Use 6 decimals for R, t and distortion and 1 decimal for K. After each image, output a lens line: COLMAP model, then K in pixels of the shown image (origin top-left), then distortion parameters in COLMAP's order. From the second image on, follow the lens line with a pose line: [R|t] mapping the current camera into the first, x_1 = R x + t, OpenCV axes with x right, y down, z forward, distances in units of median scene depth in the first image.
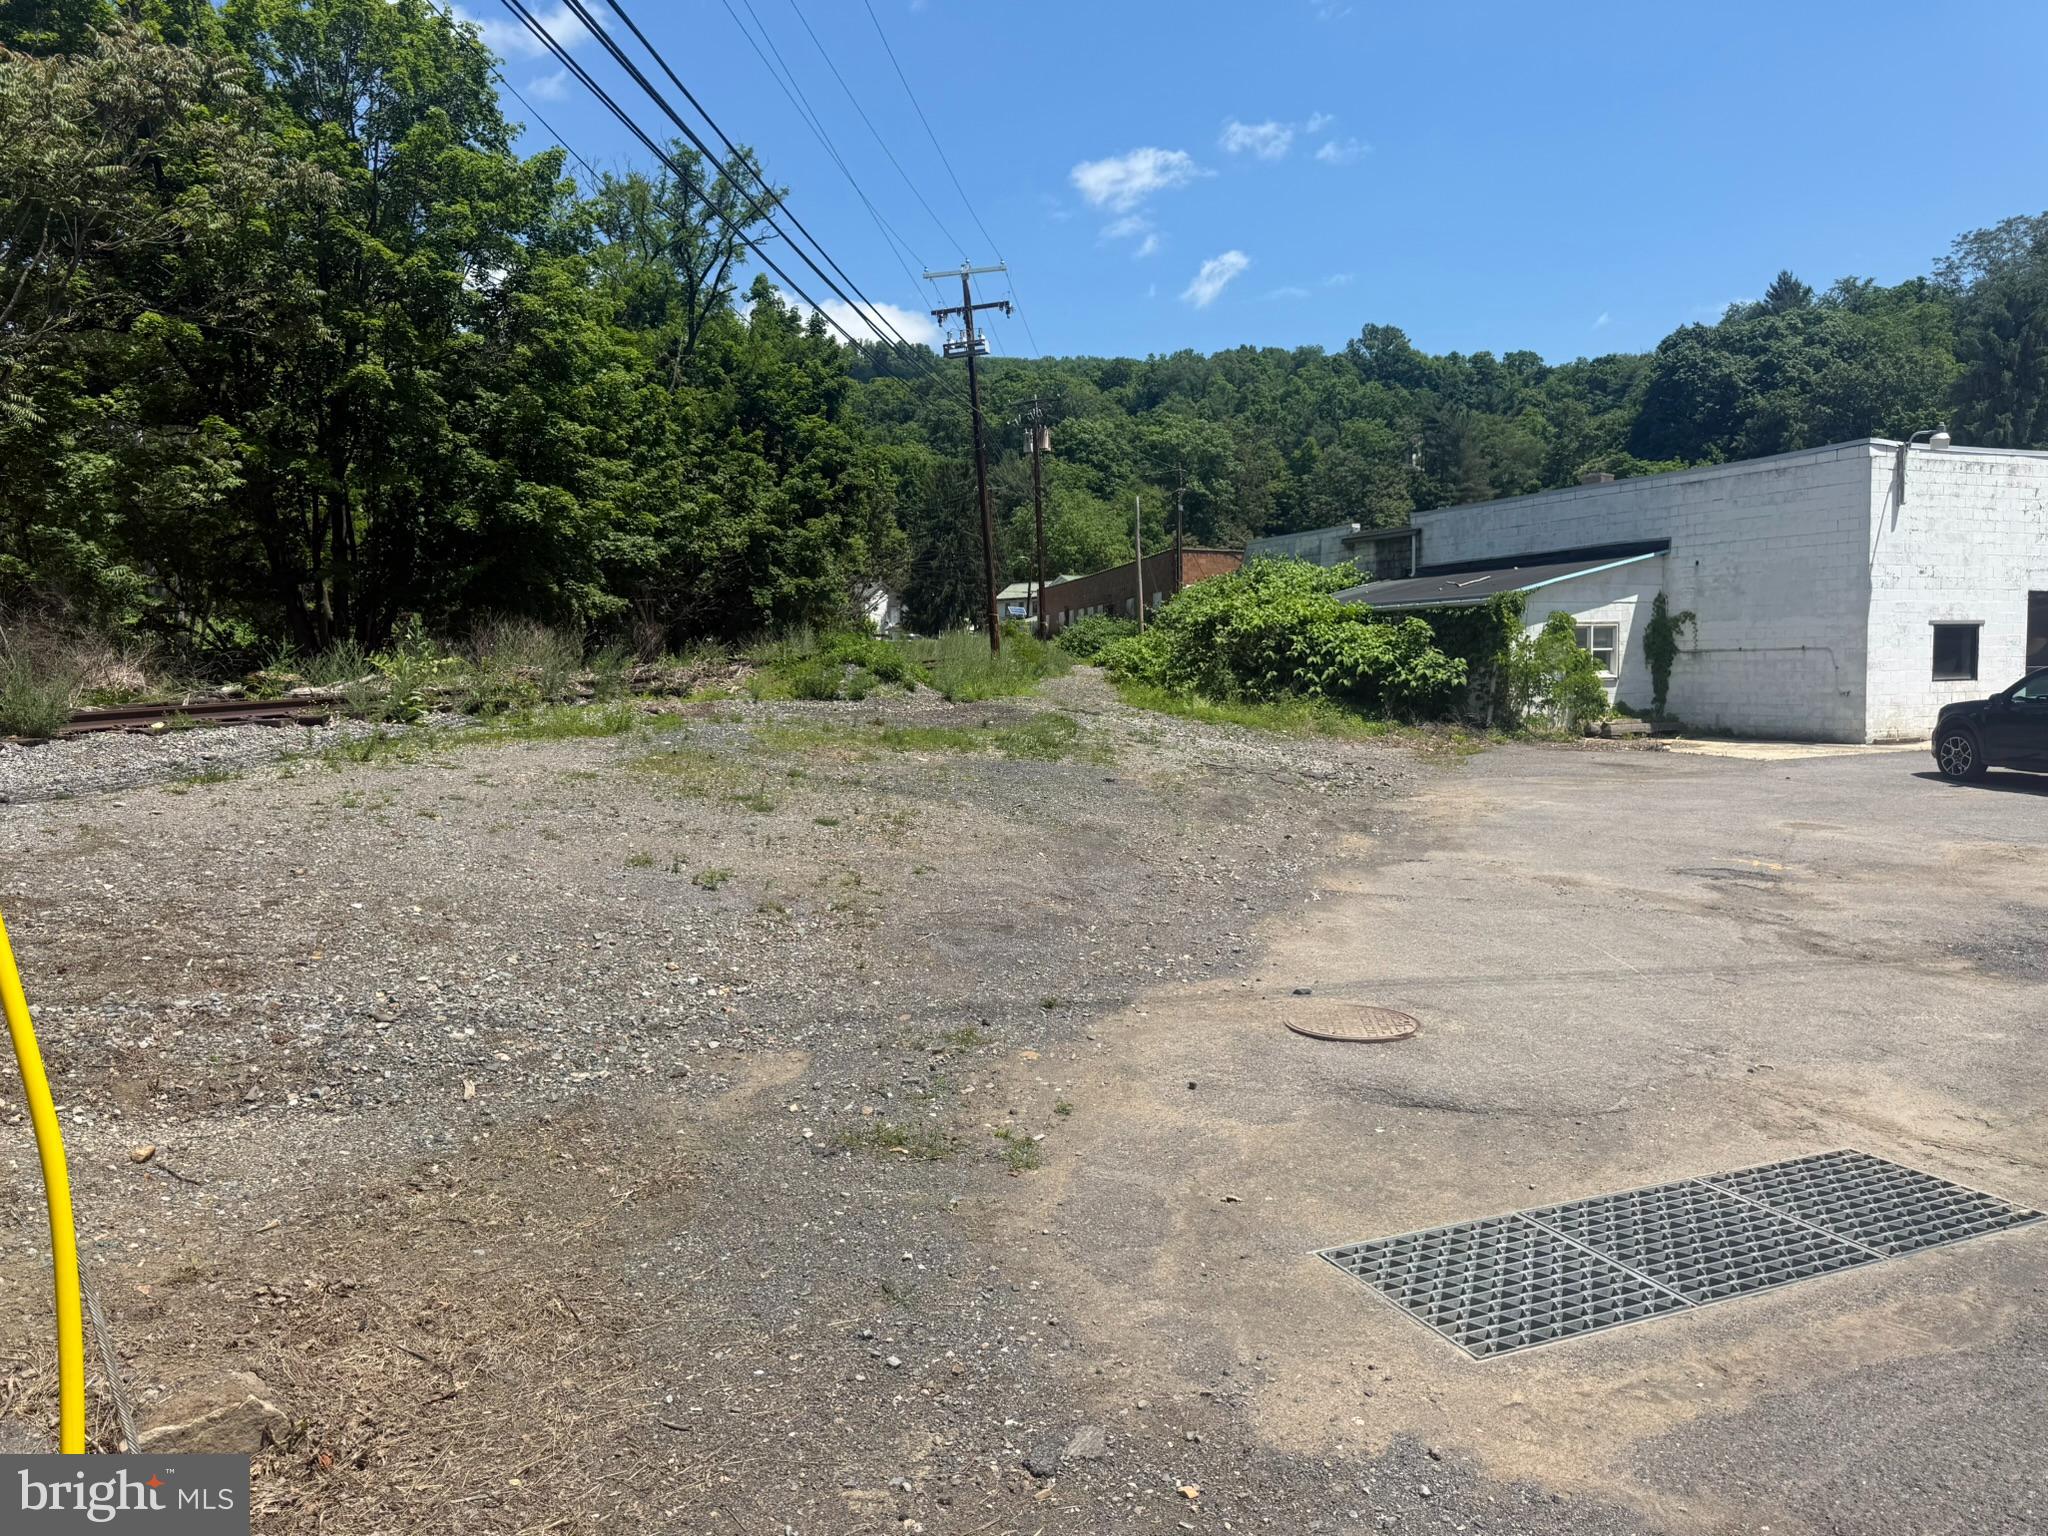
lens RADIAL K [[1431.8, 0, 1022.6], [0, 1431.8, 759.5], [0, 0, 1]] dist [0.062292, -0.062105]
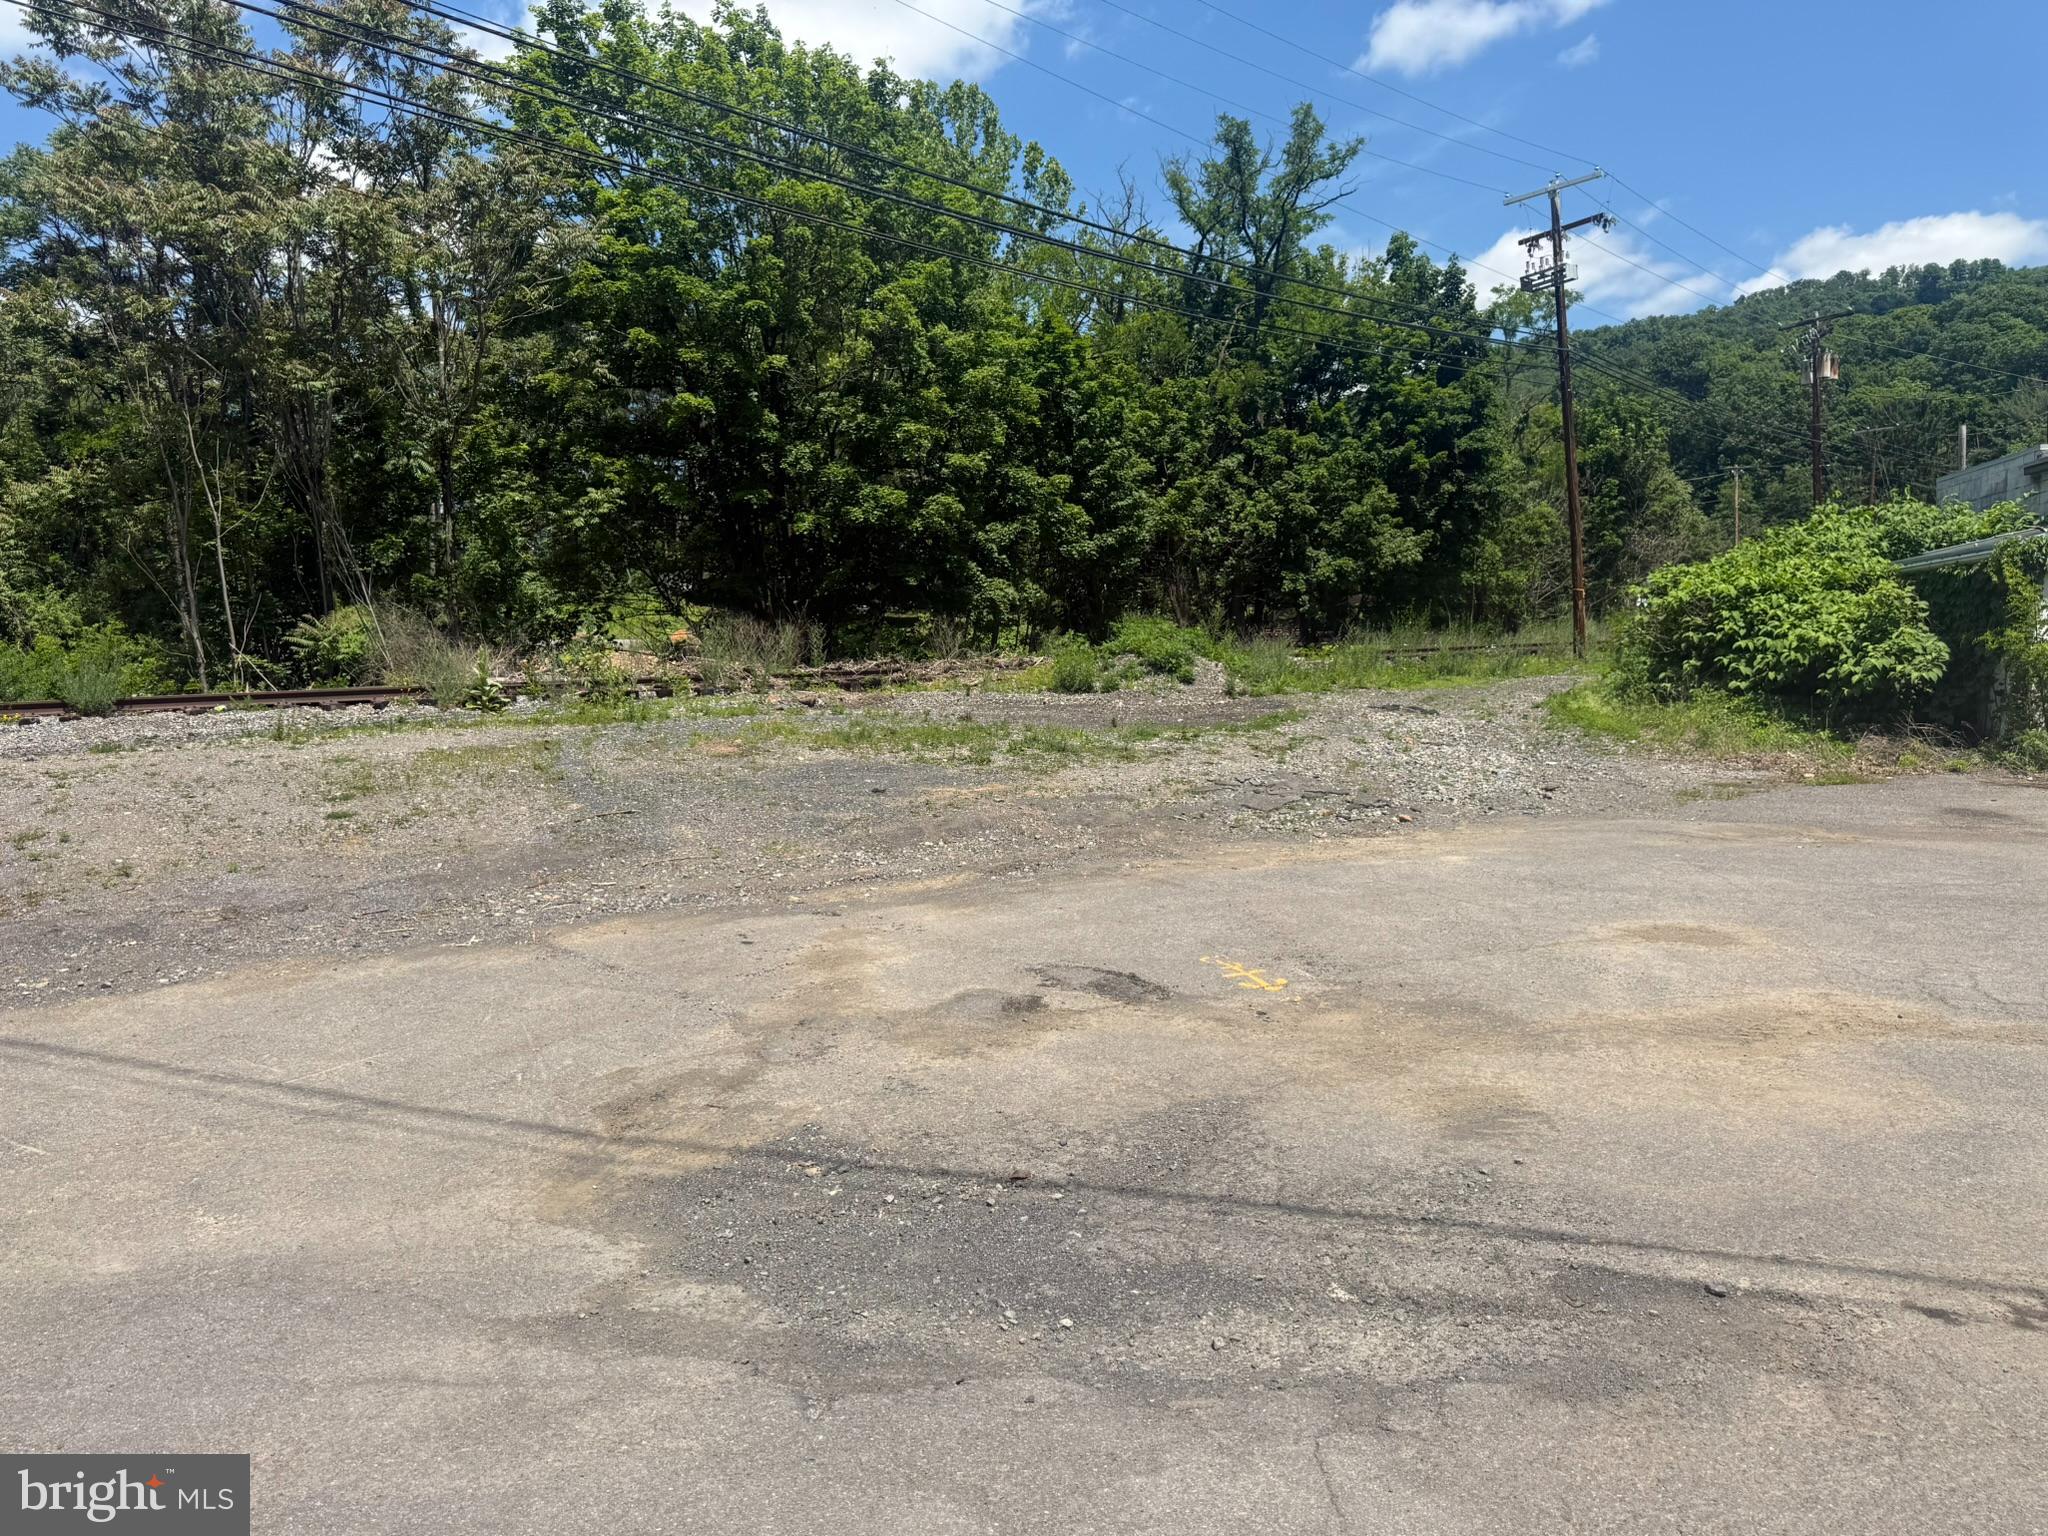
lens RADIAL K [[1431.8, 0, 1027.6], [0, 1431.8, 765.8], [0, 0, 1]] dist [0.062292, -0.062105]
pose [[0.793110, 0.042958, -0.607561, 0.260152], [-0.034722, 0.999076, 0.025315, -0.010327], [0.608087, 0.001018, 0.793870, 0.143625]]
